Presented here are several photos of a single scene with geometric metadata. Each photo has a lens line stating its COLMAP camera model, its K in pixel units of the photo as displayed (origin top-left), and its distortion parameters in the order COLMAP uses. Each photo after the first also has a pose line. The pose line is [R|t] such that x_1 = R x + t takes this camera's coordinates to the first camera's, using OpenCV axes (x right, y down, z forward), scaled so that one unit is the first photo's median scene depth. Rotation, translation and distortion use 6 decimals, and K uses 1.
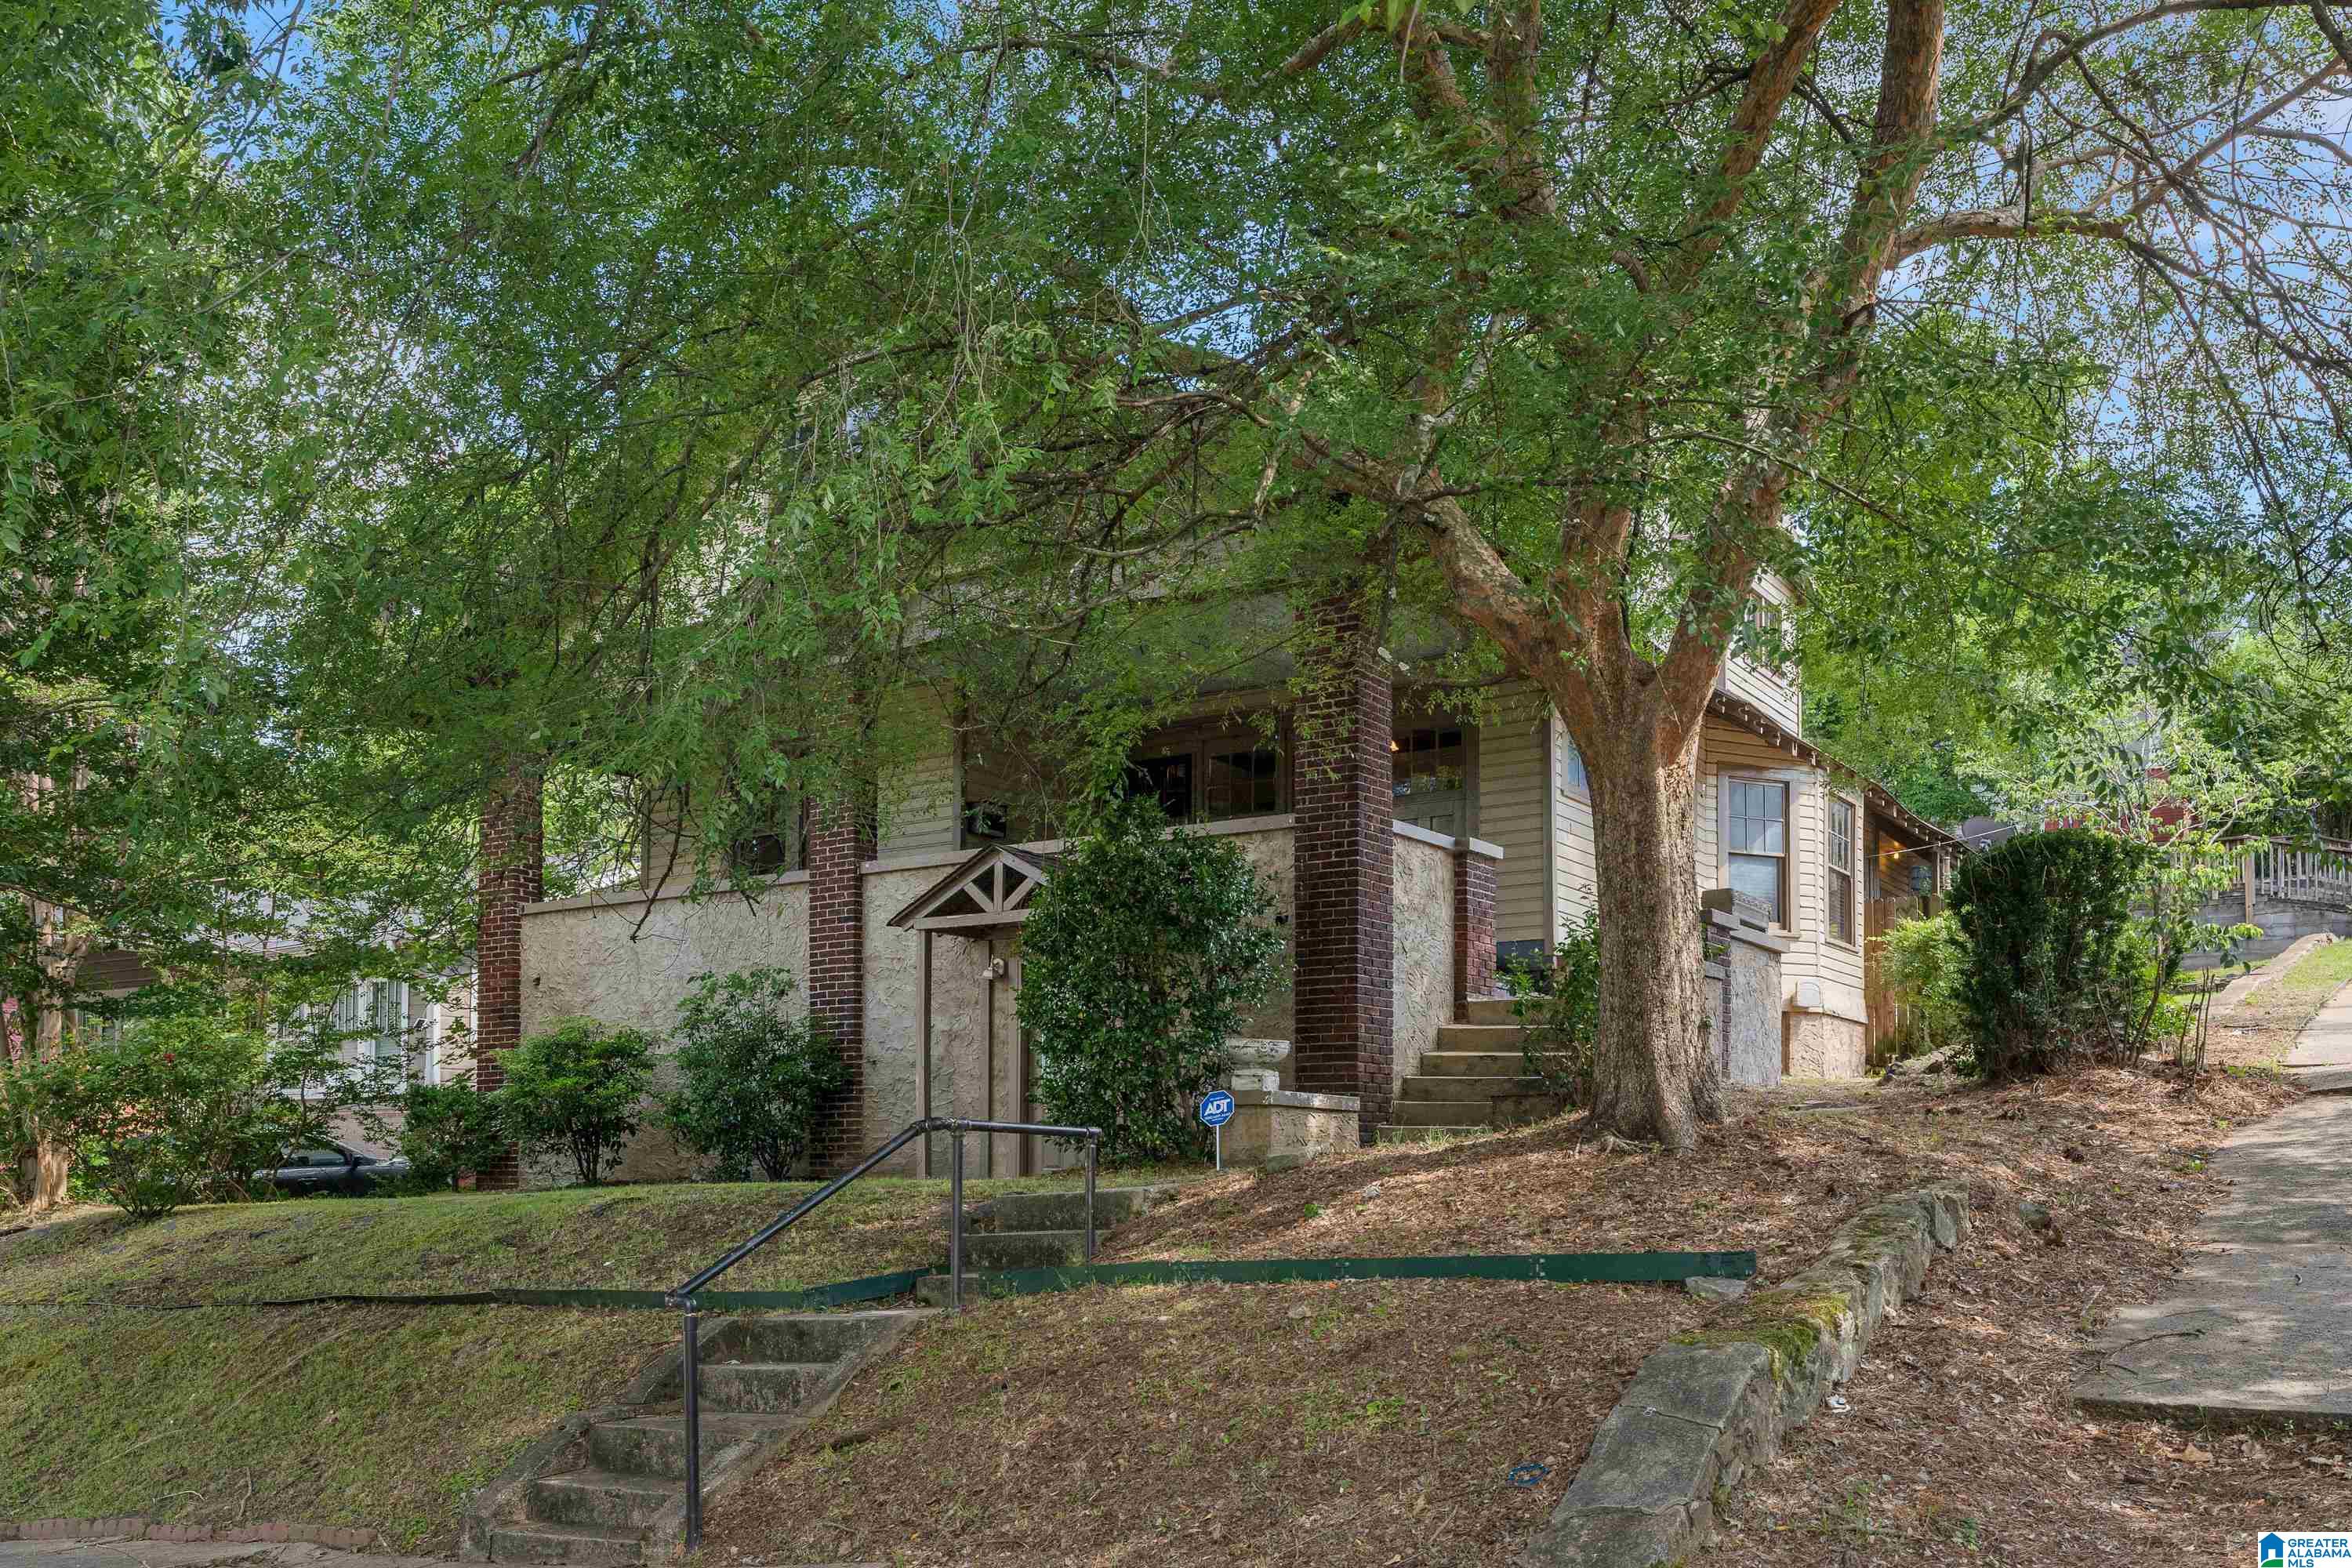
lens RADIAL K [[2630.4, 0, 1176.0], [0, 2630.4, 784.0], [0, 0, 1]] dist [0.004247, -0.021298]
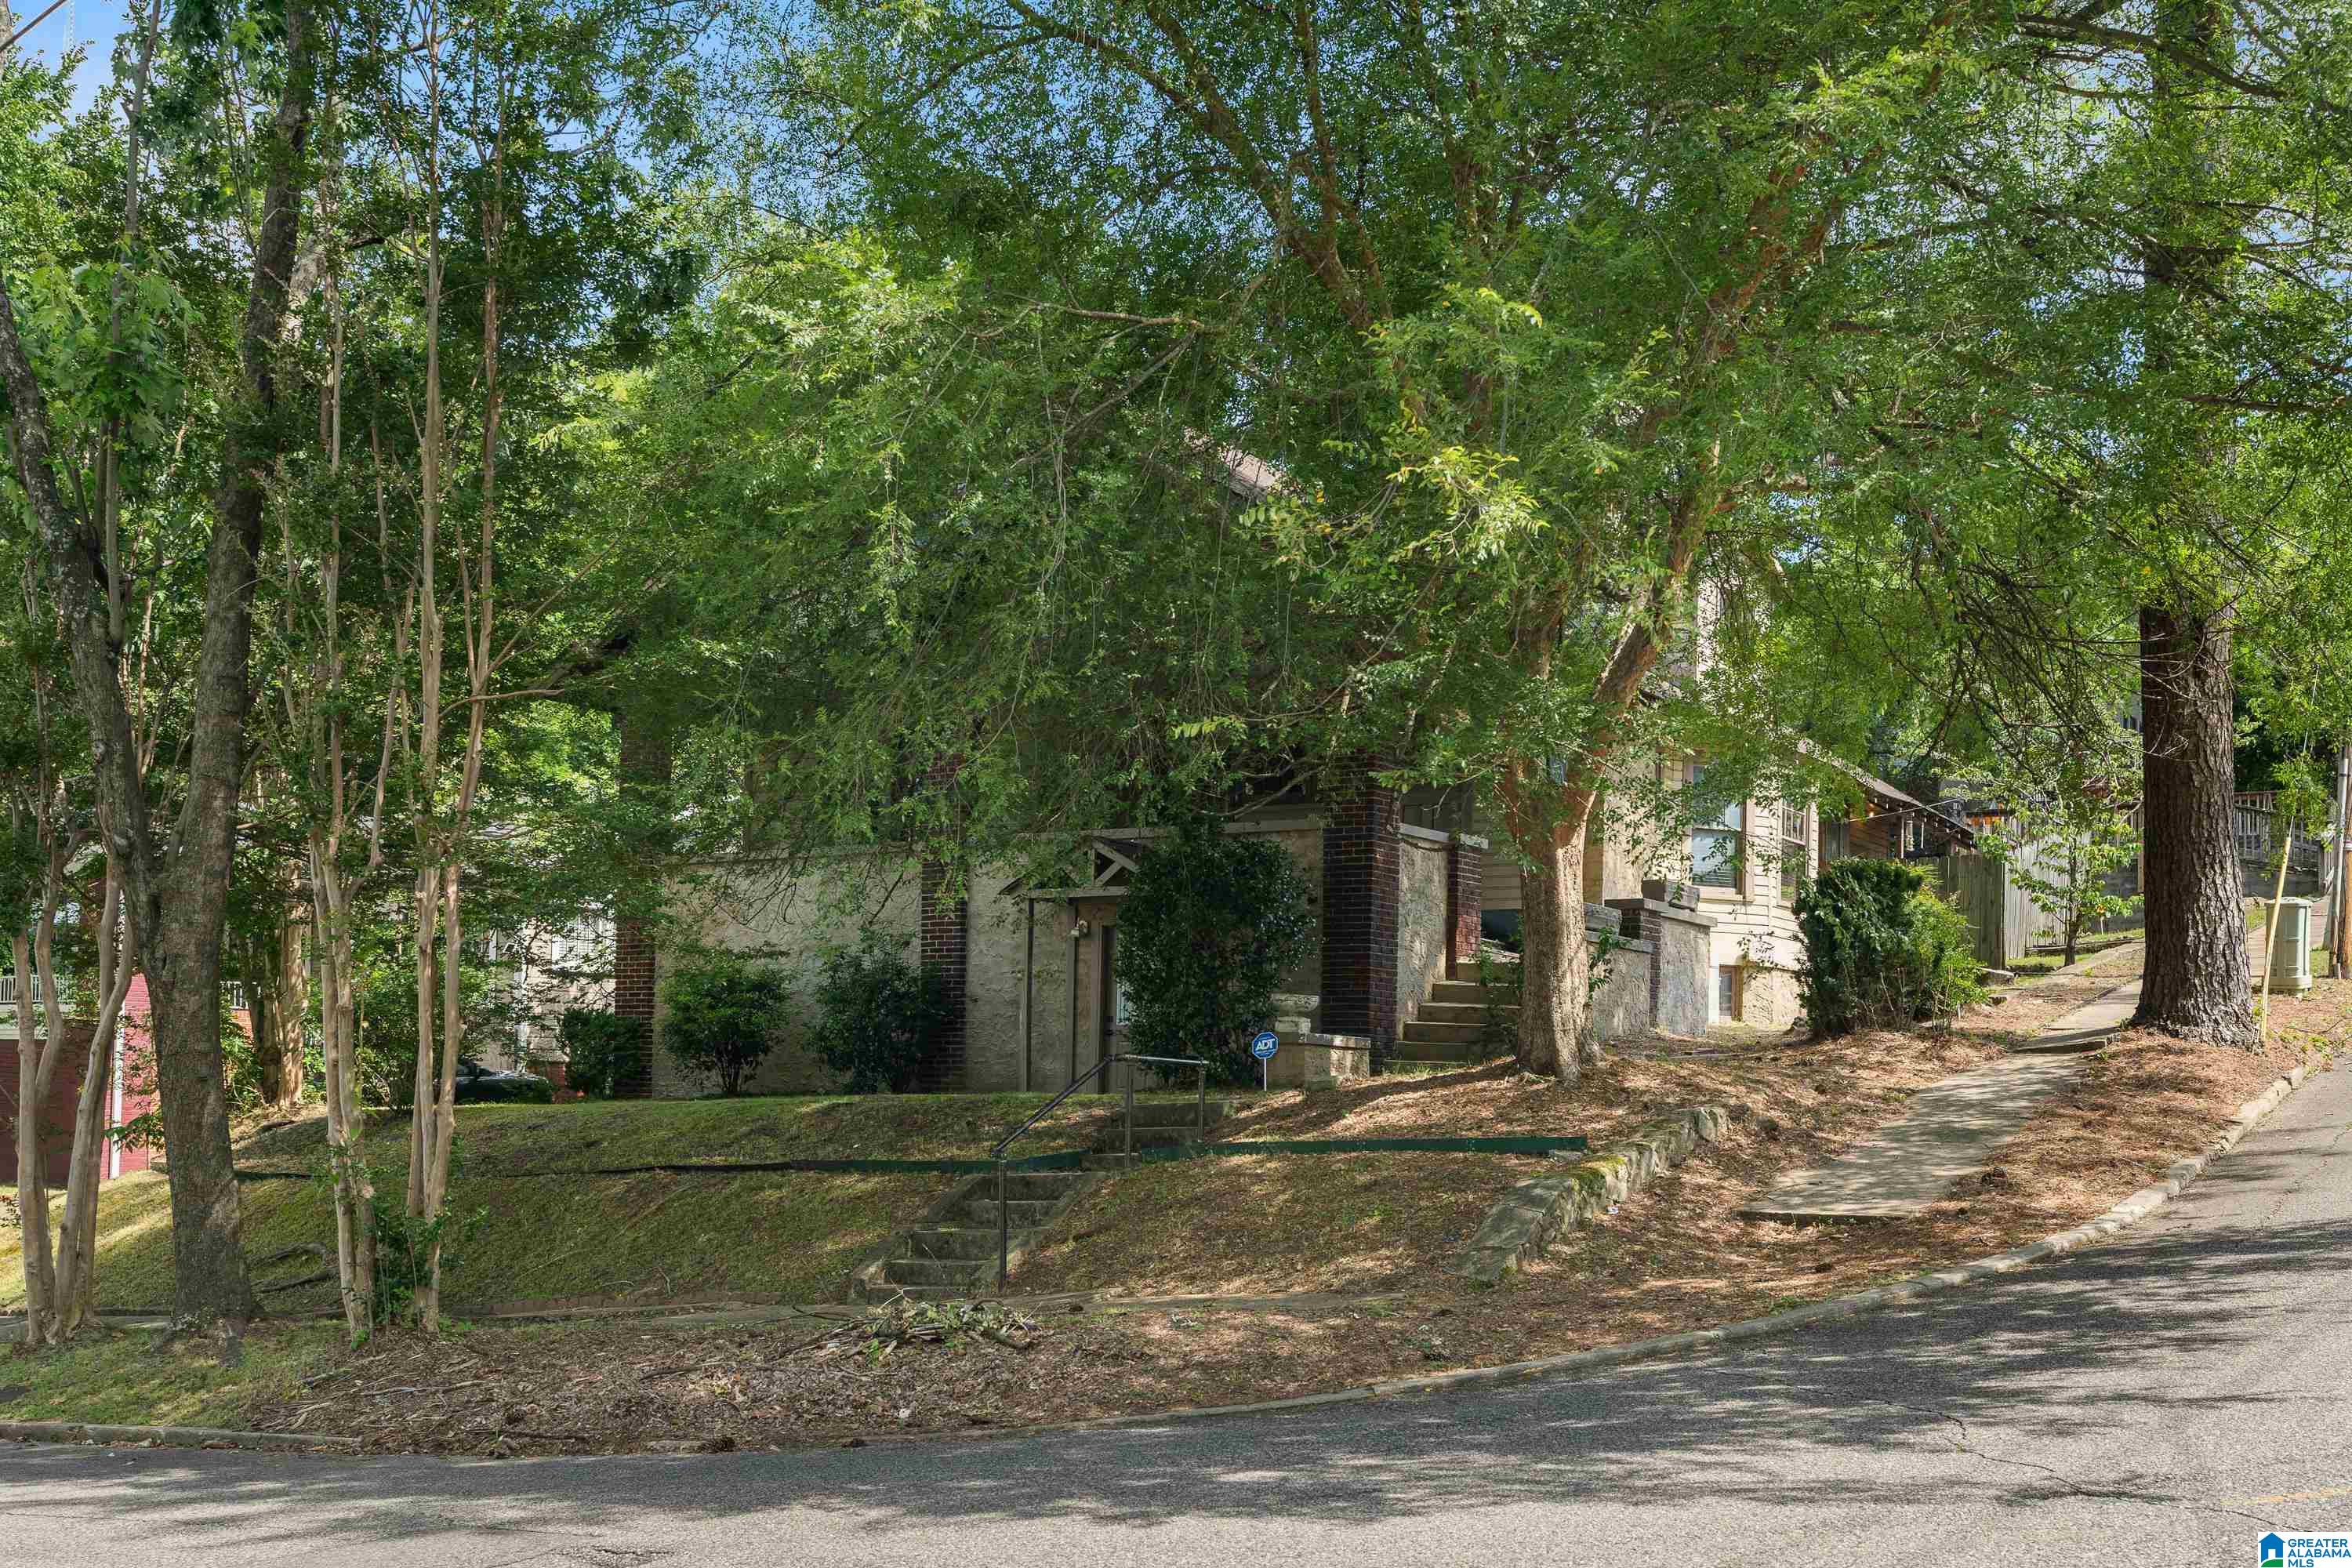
lens RADIAL K [[2401.1, 0, 1176.0], [0, 2401.1, 784.0], [0, 0, 1]] dist [-0.003820, 0.005457]
pose [[0.999790, 0.016471, -0.012233, -0.016496], [-0.016255, 0.999714, 0.017568, -0.030554], [0.012519, -0.017365, 0.999771, -0.220938]]
